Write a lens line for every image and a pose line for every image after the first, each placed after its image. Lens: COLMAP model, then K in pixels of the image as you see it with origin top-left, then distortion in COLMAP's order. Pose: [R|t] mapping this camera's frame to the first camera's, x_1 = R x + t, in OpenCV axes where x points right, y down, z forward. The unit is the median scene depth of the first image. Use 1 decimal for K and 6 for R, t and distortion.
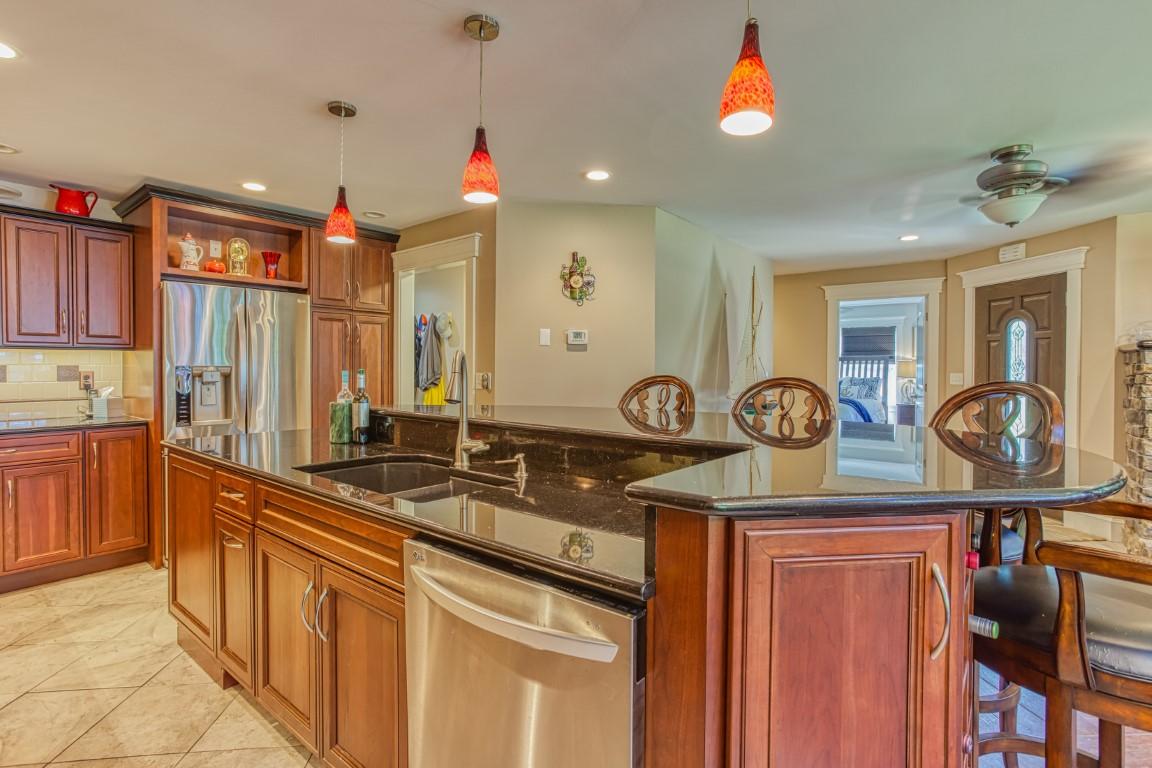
lens RADIAL K [[563.2, 0, 575.8], [0, 563.2, 380.4], [0, 0, 1]] dist [-0.043668, 0.025263]
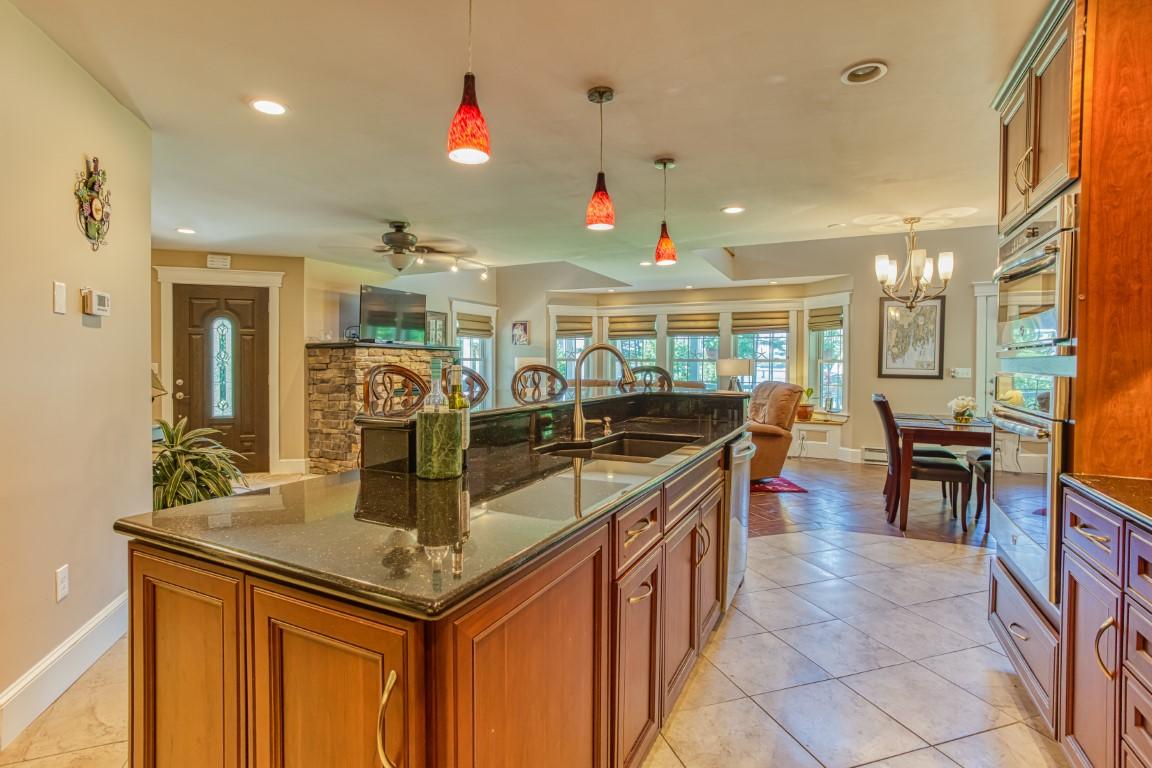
lens RADIAL K [[563.2, 0, 569.6], [0, 563.2, 375.8], [0, 0, 1]] dist [-0.043668, 0.025263]
pose [[-0.182996, -0.021569, 0.982877, -0.567633], [0.007564, 0.999699, 0.023346, -0.005922], [-0.983085, 0.011707, -0.182778, 0.500911]]
